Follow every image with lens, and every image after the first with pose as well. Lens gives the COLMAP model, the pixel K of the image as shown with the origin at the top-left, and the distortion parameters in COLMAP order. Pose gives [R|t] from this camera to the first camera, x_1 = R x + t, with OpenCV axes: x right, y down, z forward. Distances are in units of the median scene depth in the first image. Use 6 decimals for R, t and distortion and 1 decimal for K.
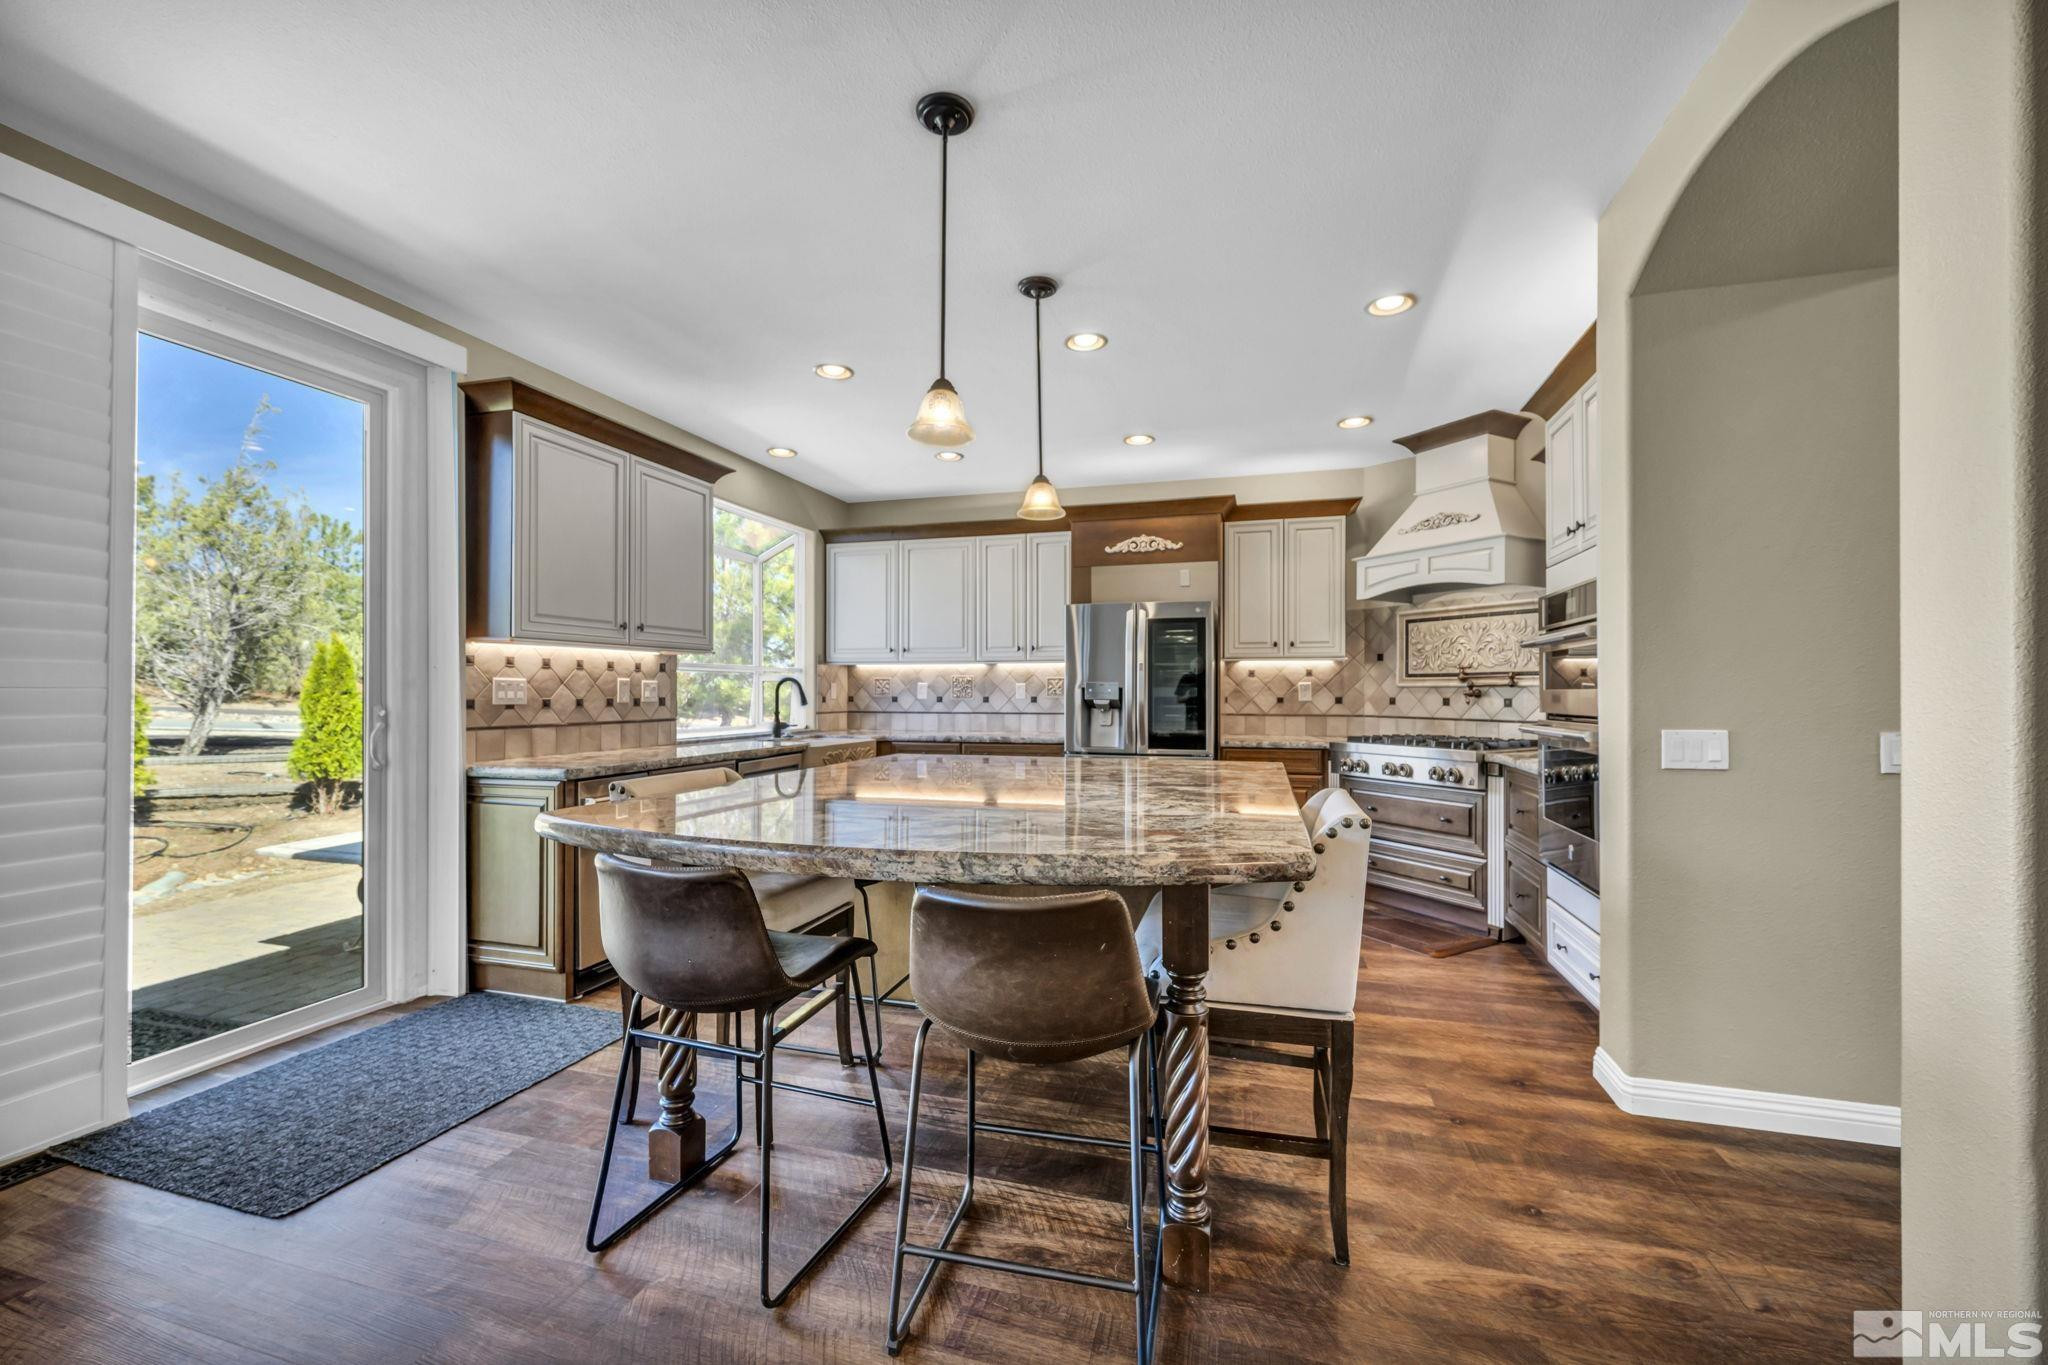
lens RADIAL K [[815.5, 0, 1027.9], [0, 815.5, 683.5], [0, 0, 1]] dist [-0.000704, -0.000681]
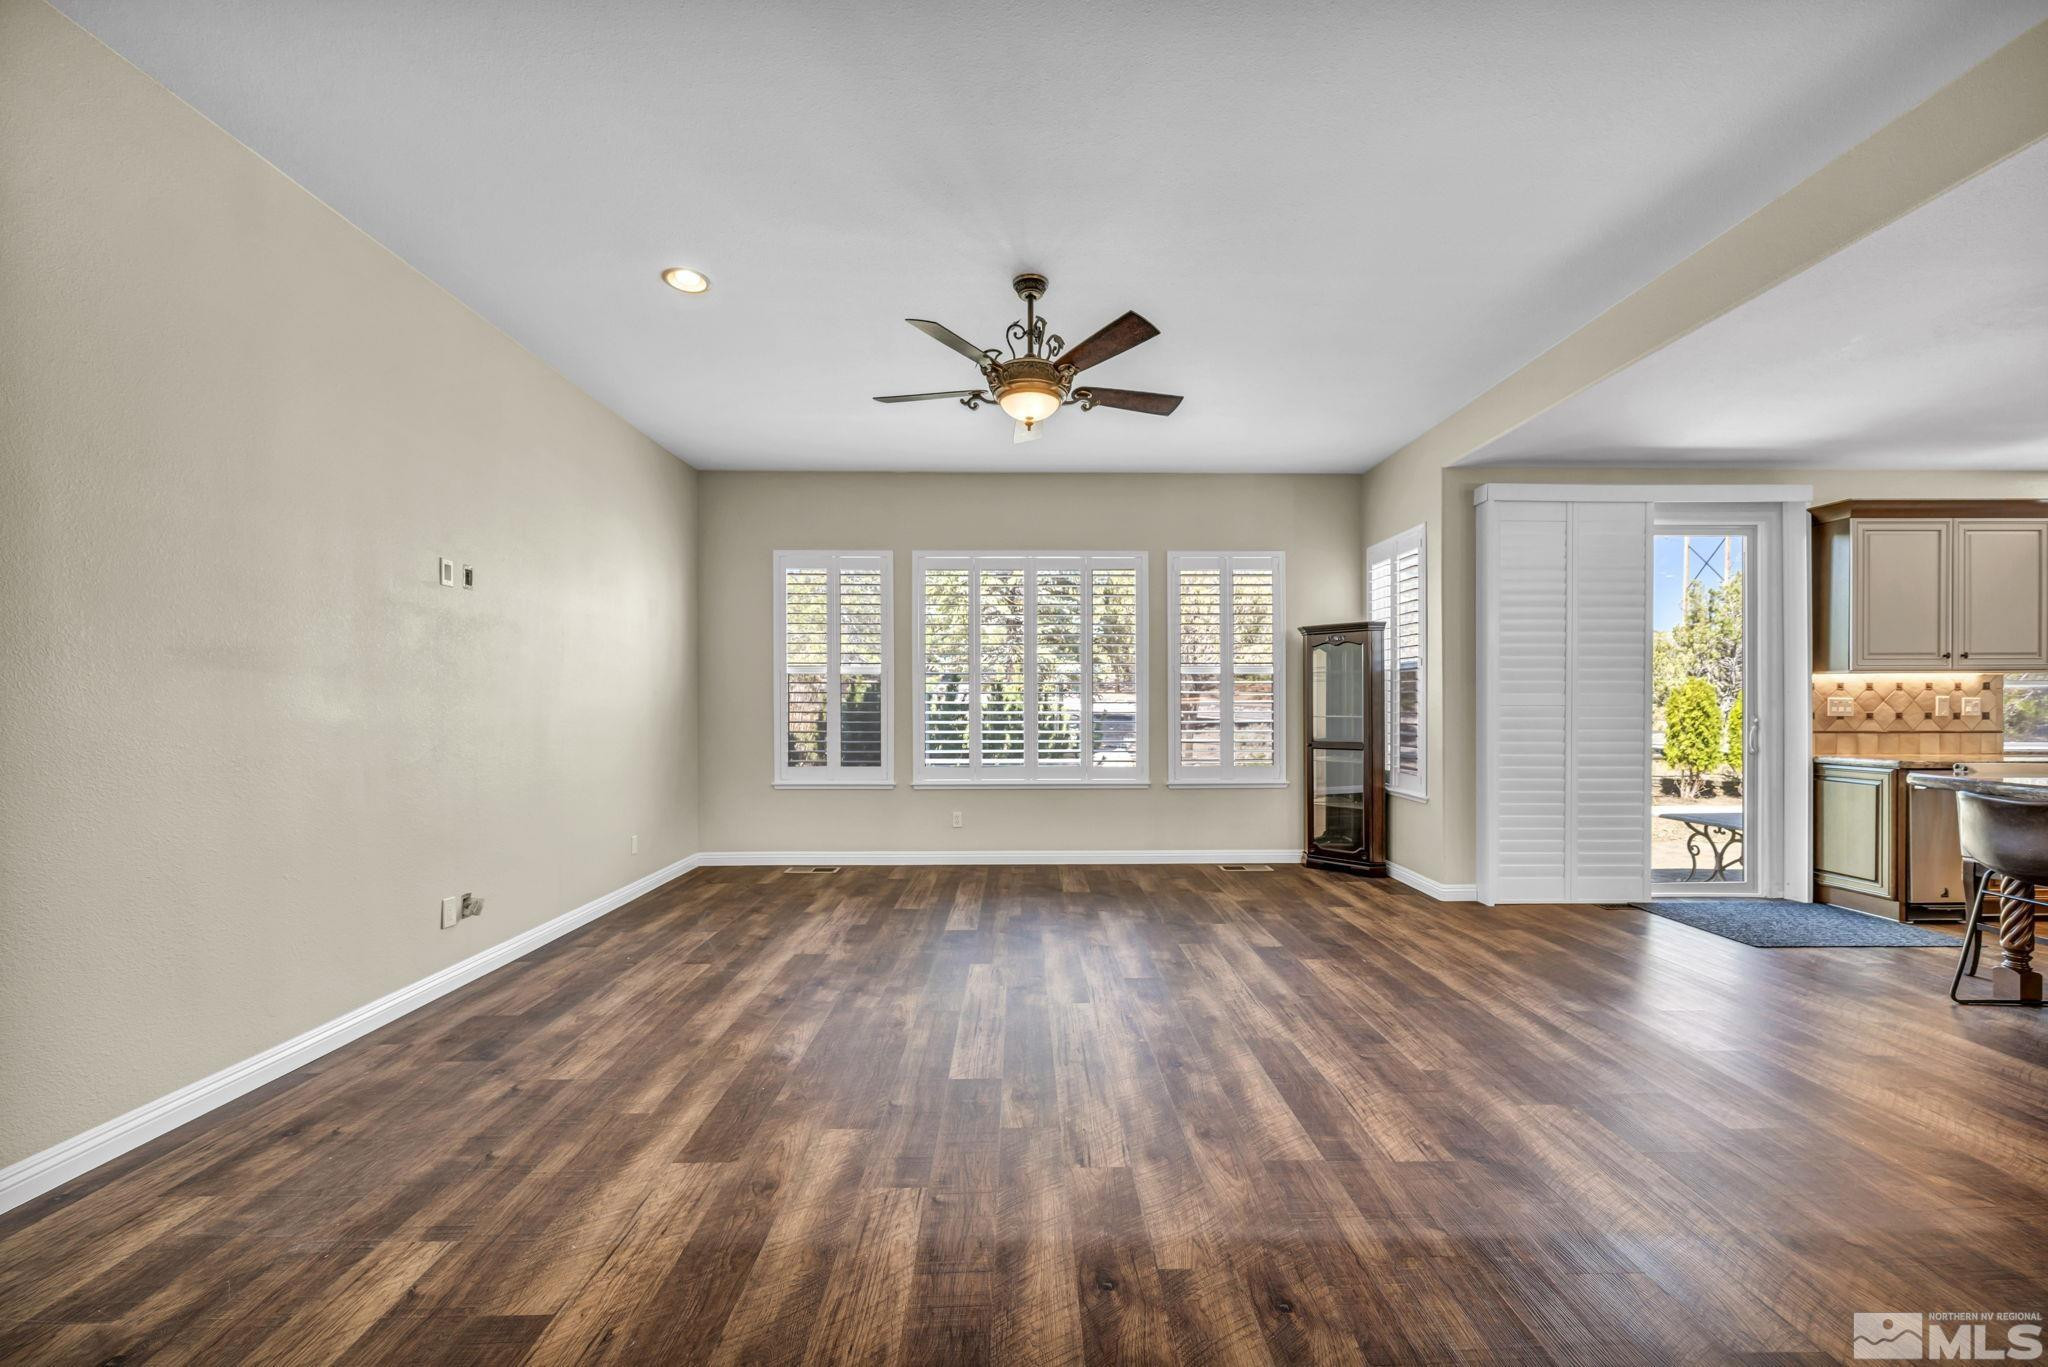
lens RADIAL K [[815.5, 0, 1033.7], [0, 815.5, 711.1], [0, 0, 1]] dist [-0.000704, -0.000681]
pose [[0.298267, 0.002797, -0.954479, 0.307731], [0.010069, 0.999931, 0.006077, -0.005964], [0.954429, -0.011423, 0.298218, -0.780014]]
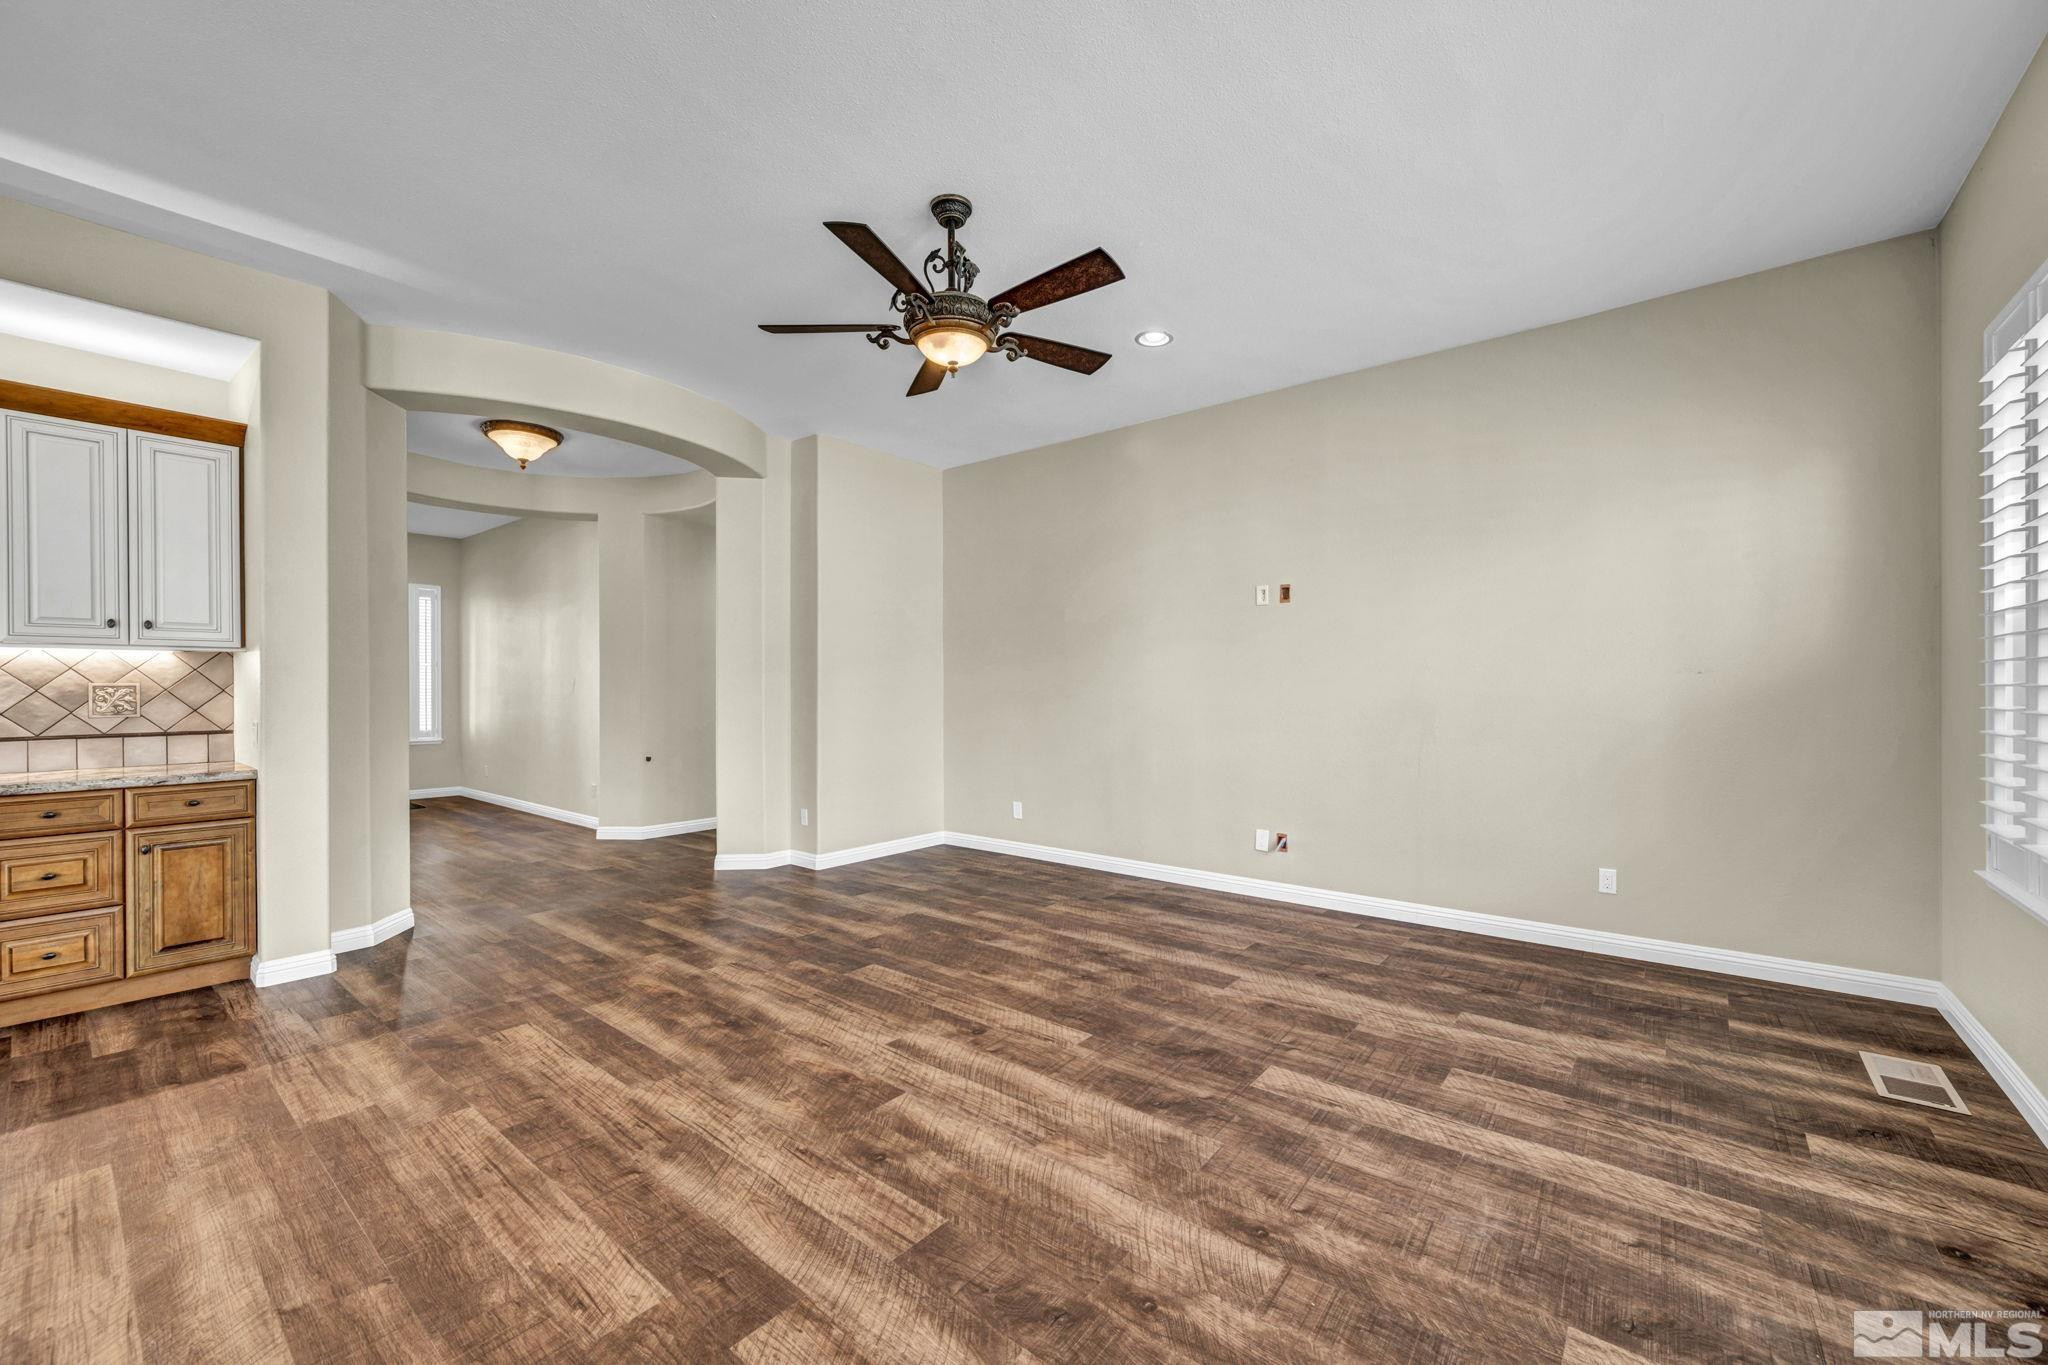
lens RADIAL K [[815.5, 0, 1041.6], [0, 815.5, 690.2], [0, 0, 1]] dist [-0.000704, -0.000681]
pose [[-0.926428, -0.001033, 0.376470, -0.992844], [-0.003100, 0.999983, -0.004885, -0.009001], [-0.376459, -0.005692, -0.926416, 0.230193]]
